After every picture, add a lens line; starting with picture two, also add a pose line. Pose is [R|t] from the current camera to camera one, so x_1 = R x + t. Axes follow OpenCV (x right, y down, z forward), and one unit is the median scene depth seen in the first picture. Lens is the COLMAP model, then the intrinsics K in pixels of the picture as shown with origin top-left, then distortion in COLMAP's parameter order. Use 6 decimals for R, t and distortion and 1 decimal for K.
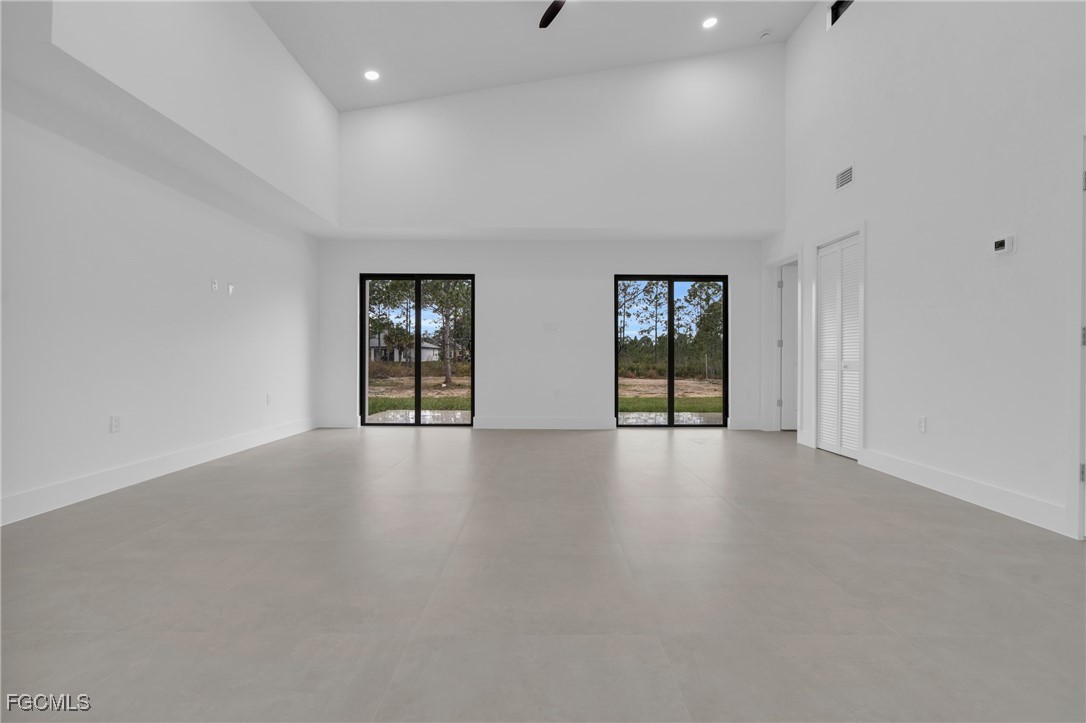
lens RADIAL K [[500.7, 0, 543.0], [0, 500.7, 361.5], [0, 0, 1]] dist [-0.000416, 0.000222]
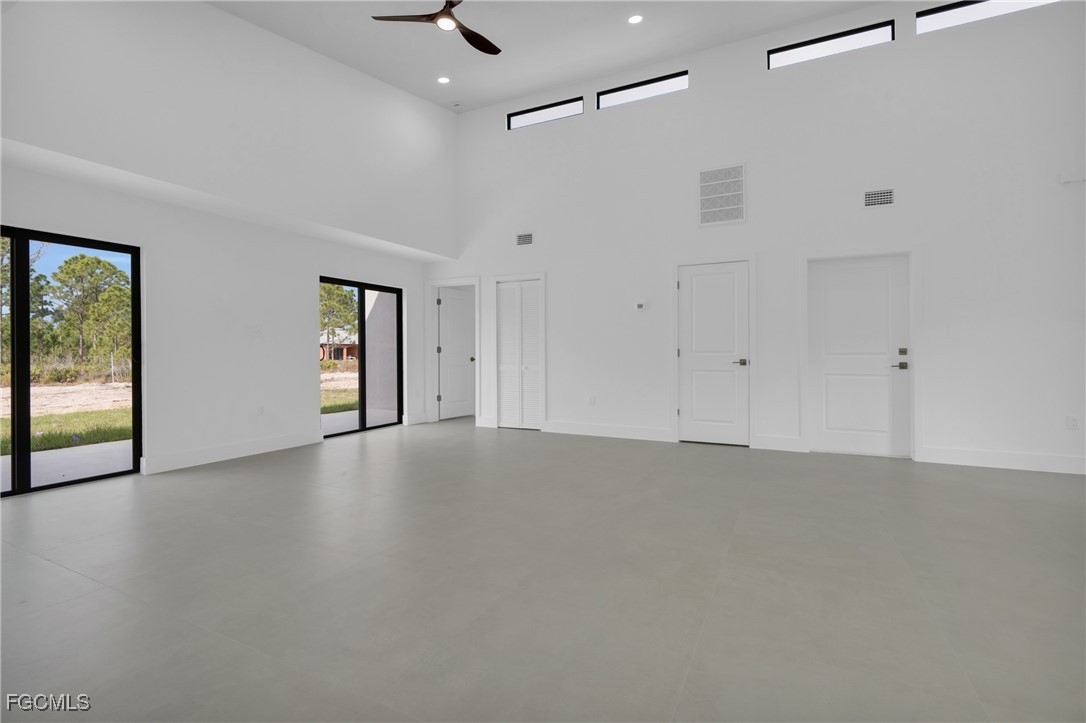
lens RADIAL K [[500.7, 0, 543.0], [0, 500.7, 361.5], [0, 0, 1]] dist [-0.000416, 0.000222]
pose [[0.440788, -0.021605, 0.897351, -0.518766], [0.014632, 0.999750, 0.016883, -0.024082], [-0.897492, 0.005688, 0.440994, 0.225603]]
